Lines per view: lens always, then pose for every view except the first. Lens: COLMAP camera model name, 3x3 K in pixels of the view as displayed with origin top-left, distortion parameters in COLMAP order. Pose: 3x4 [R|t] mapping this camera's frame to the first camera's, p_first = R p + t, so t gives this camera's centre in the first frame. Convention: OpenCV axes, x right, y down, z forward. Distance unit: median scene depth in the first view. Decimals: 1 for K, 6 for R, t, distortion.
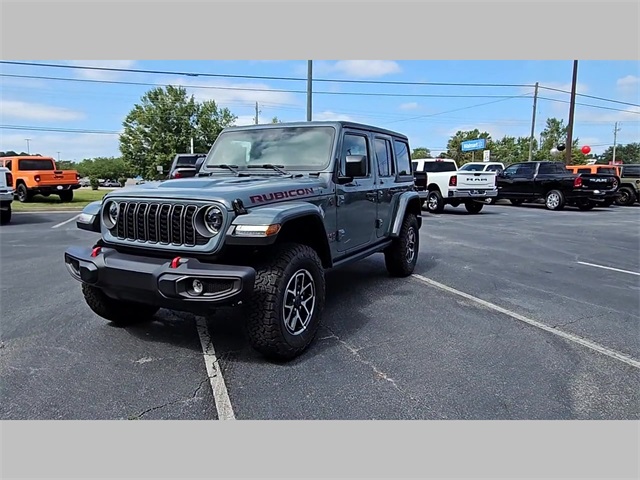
lens RADIAL K [[436.2, 0, 310.3], [0, 436.2, 239.8], [0, 0, 1]] dist [0.003907, -0.000702]
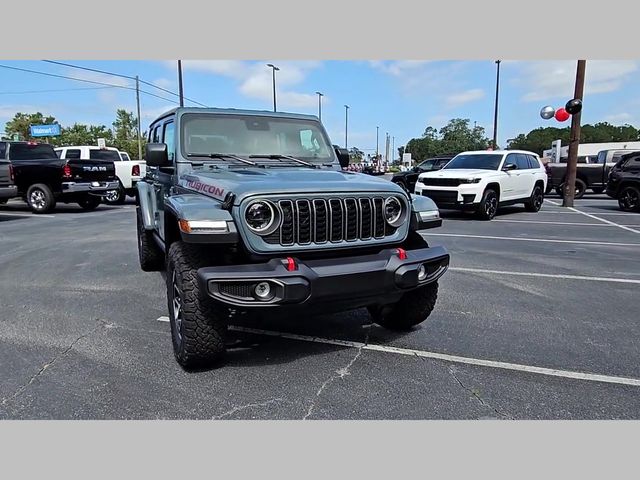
lens RADIAL K [[435.6, 0, 311.5], [0, 435.6, 238.2], [0, 0, 1]] dist [0.004586, 0.000187]
pose [[0.600261, -0.128138, 0.789473, -0.909515], [0.111129, 0.990870, 0.076332, -0.062553], [-0.792046, 0.041914, 0.609020, 0.404390]]
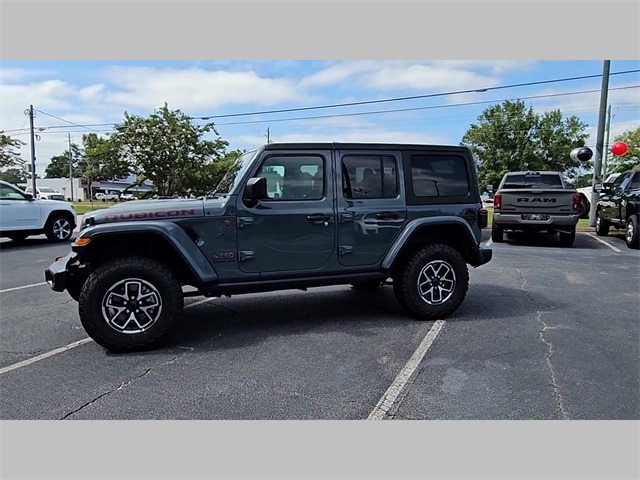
lens RADIAL K [[435.6, 0, 311.5], [0, 435.6, 238.2], [0, 0, 1]] dist [0.004586, 0.000187]
pose [[0.720901, 0.065727, -0.689914, 0.943087], [-0.095213, 0.995446, -0.004656, -0.067173], [0.686467, 0.069045, 0.723876, 0.393968]]
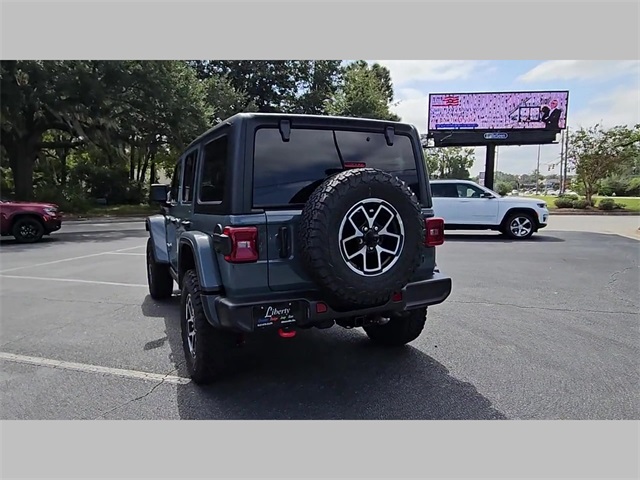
lens RADIAL K [[435.6, 0, 311.5], [0, 435.6, 238.2], [0, 0, 1]] dist [0.004586, 0.000187]
pose [[-0.598048, 0.084750, -0.796967, 0.881640], [-0.101446, 0.978391, 0.180168, -0.328843], [0.795014, 0.188598, -0.576527, 2.192356]]
